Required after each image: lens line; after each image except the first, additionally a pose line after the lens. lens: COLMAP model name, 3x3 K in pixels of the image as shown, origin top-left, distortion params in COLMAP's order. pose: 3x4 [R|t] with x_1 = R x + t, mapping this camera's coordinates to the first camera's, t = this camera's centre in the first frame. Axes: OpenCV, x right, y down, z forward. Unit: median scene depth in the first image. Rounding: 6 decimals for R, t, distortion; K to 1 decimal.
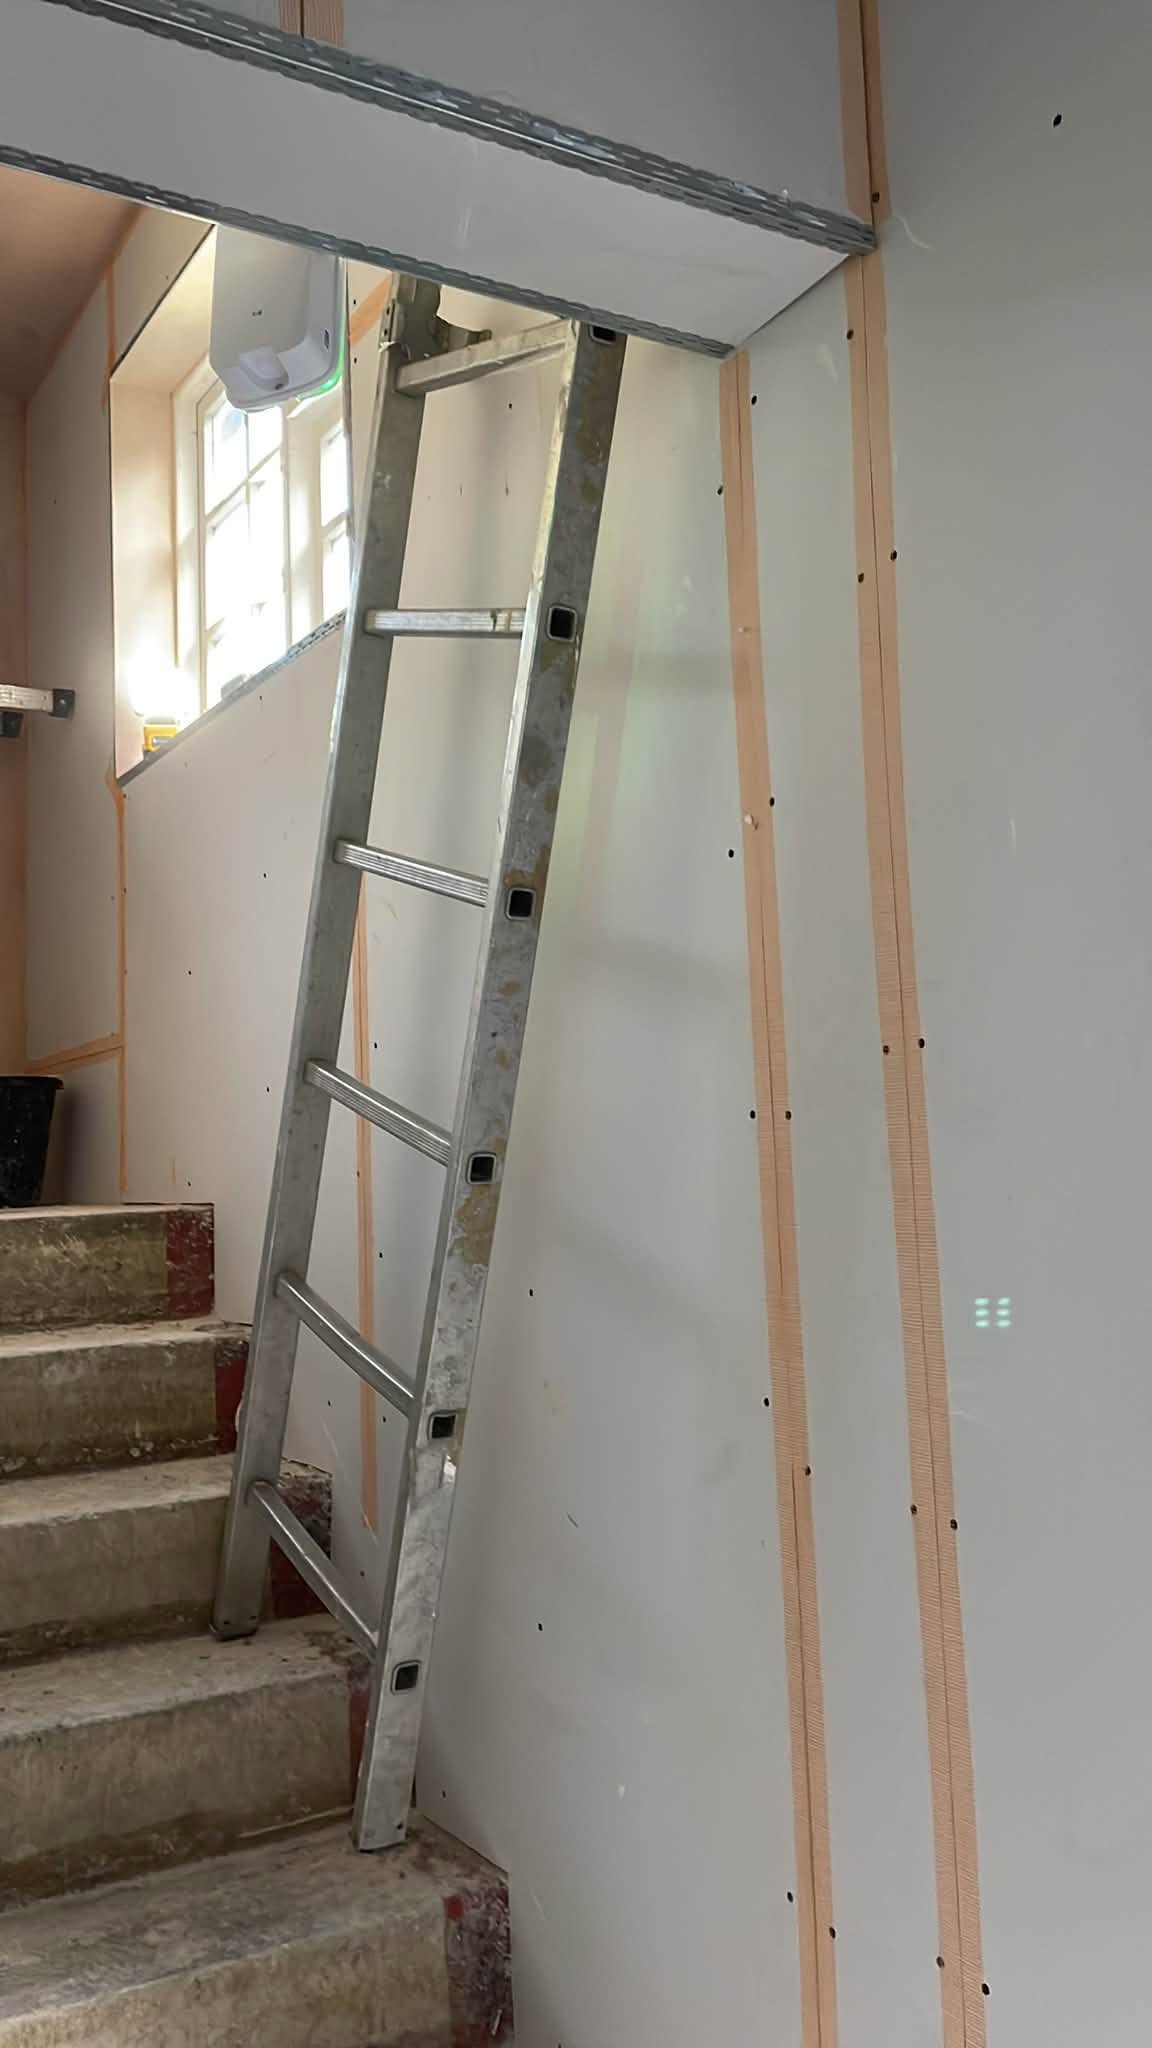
lens RADIAL K [[1641.3, 0, 593.7], [0, 1641.3, 969.4], [0, 0, 1]] dist [0.057276, -0.063525]
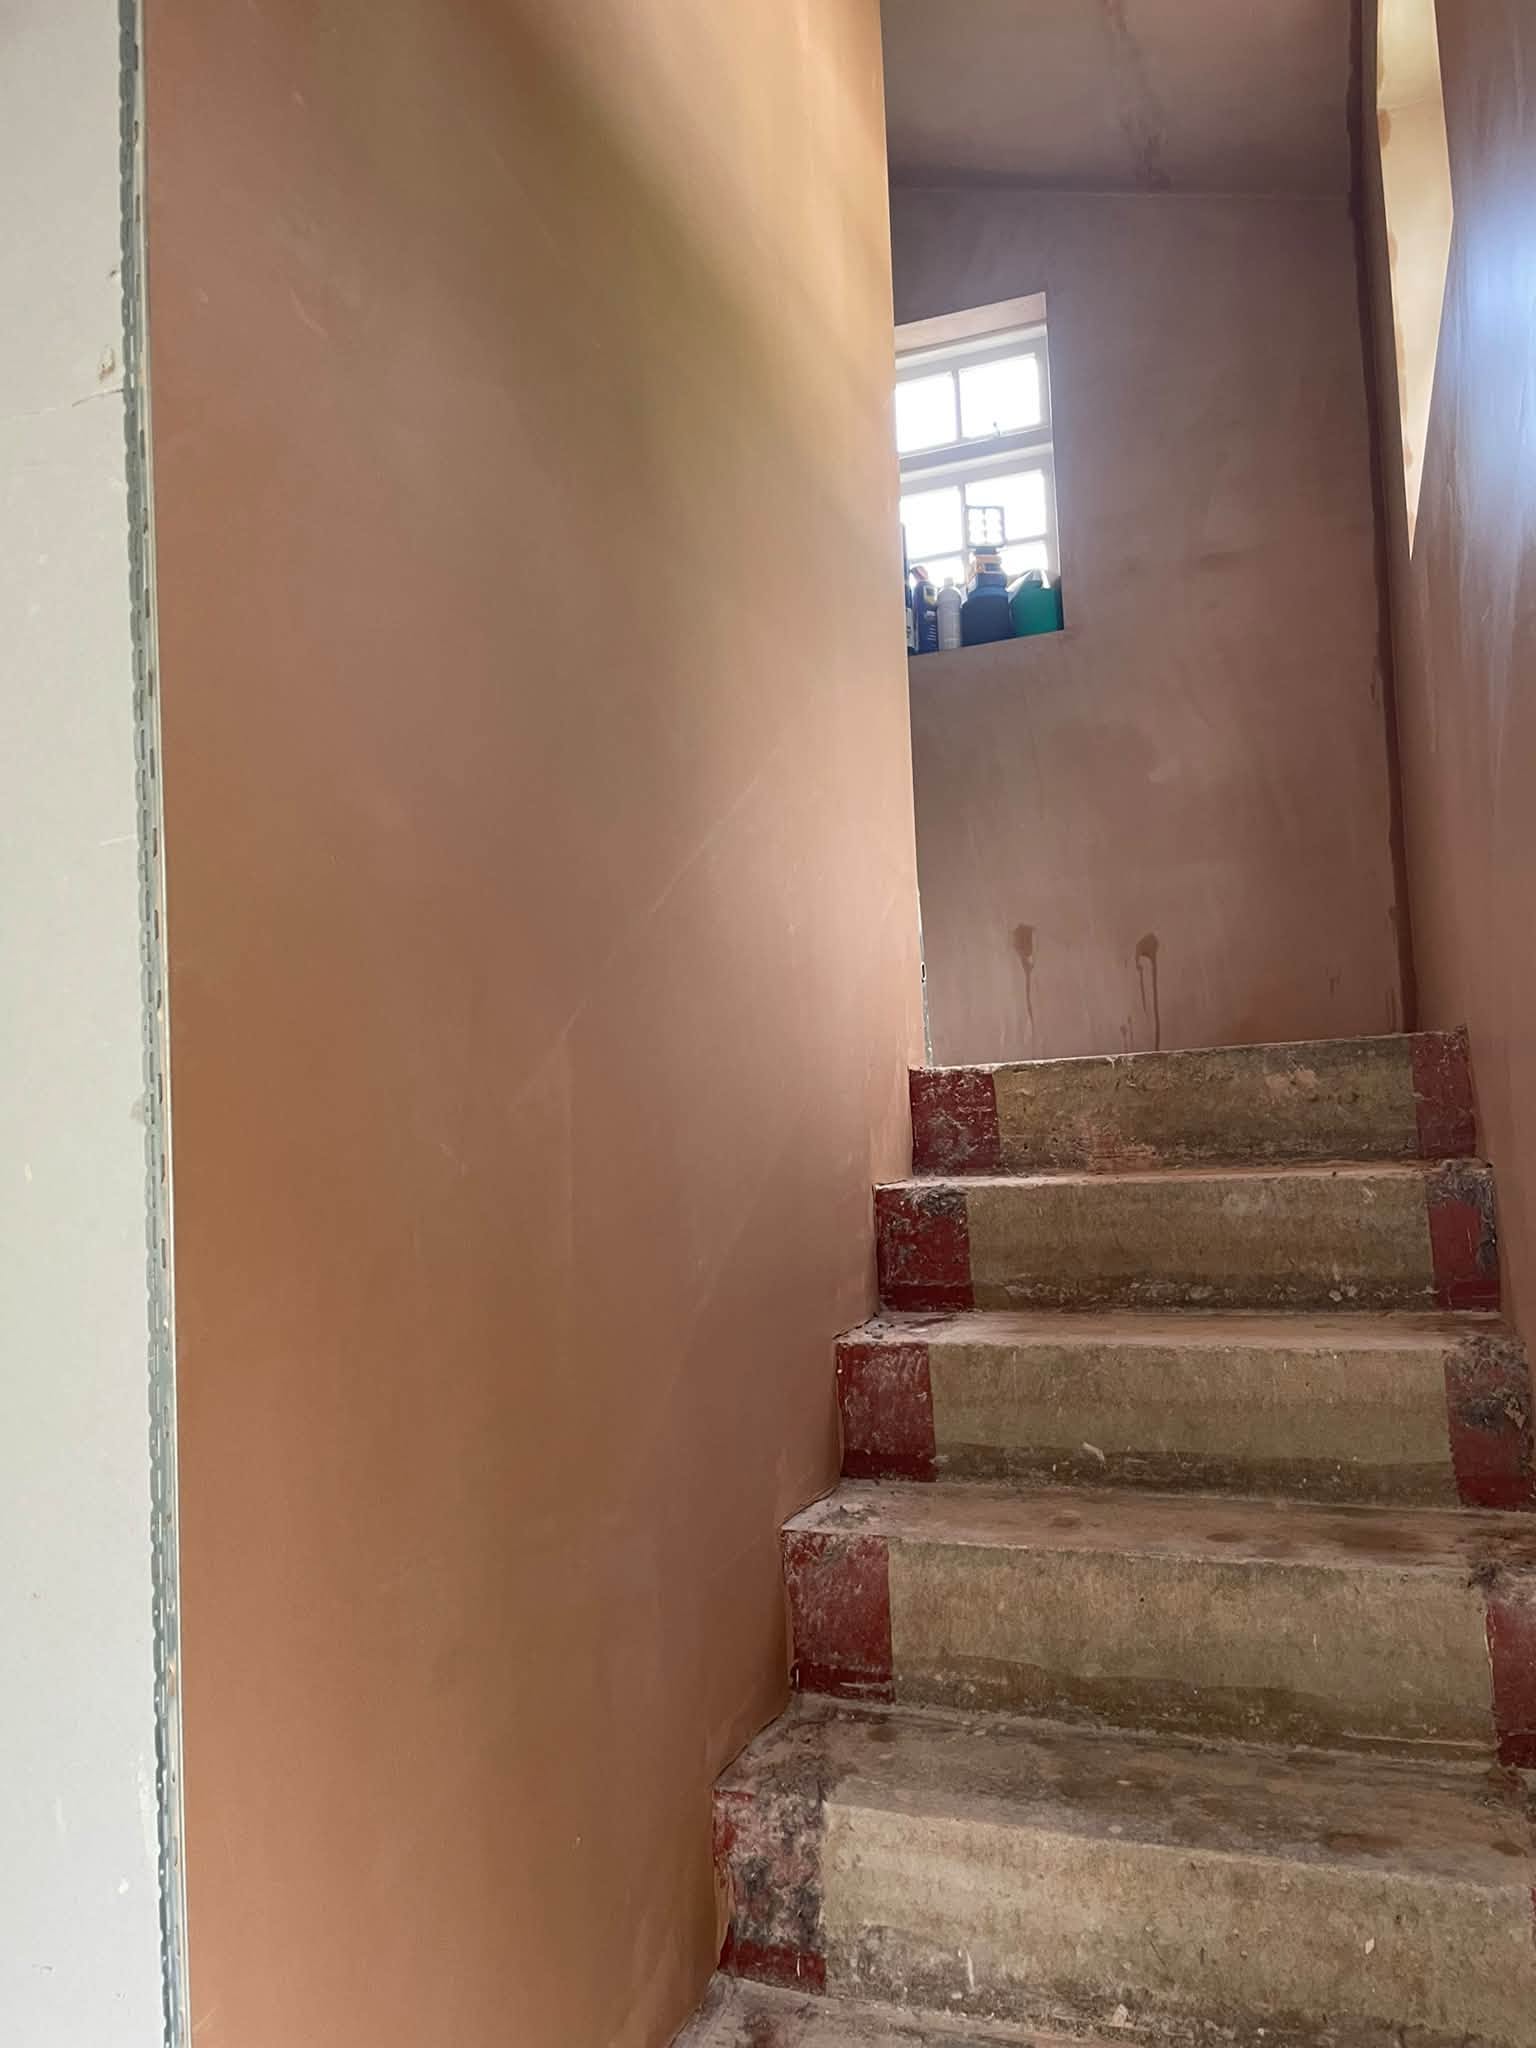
lens RADIAL K [[1567.0, 0, 779.9], [0, 1567.0, 1023.9], [0, 0, 1]] dist [0.064599, -0.077818]
pose [[0.620378, -0.047036, -0.782891, 0.216049], [0.113706, 0.993048, 0.030440, 0.090439], [0.776017, -0.107904, 0.621414, 0.266860]]
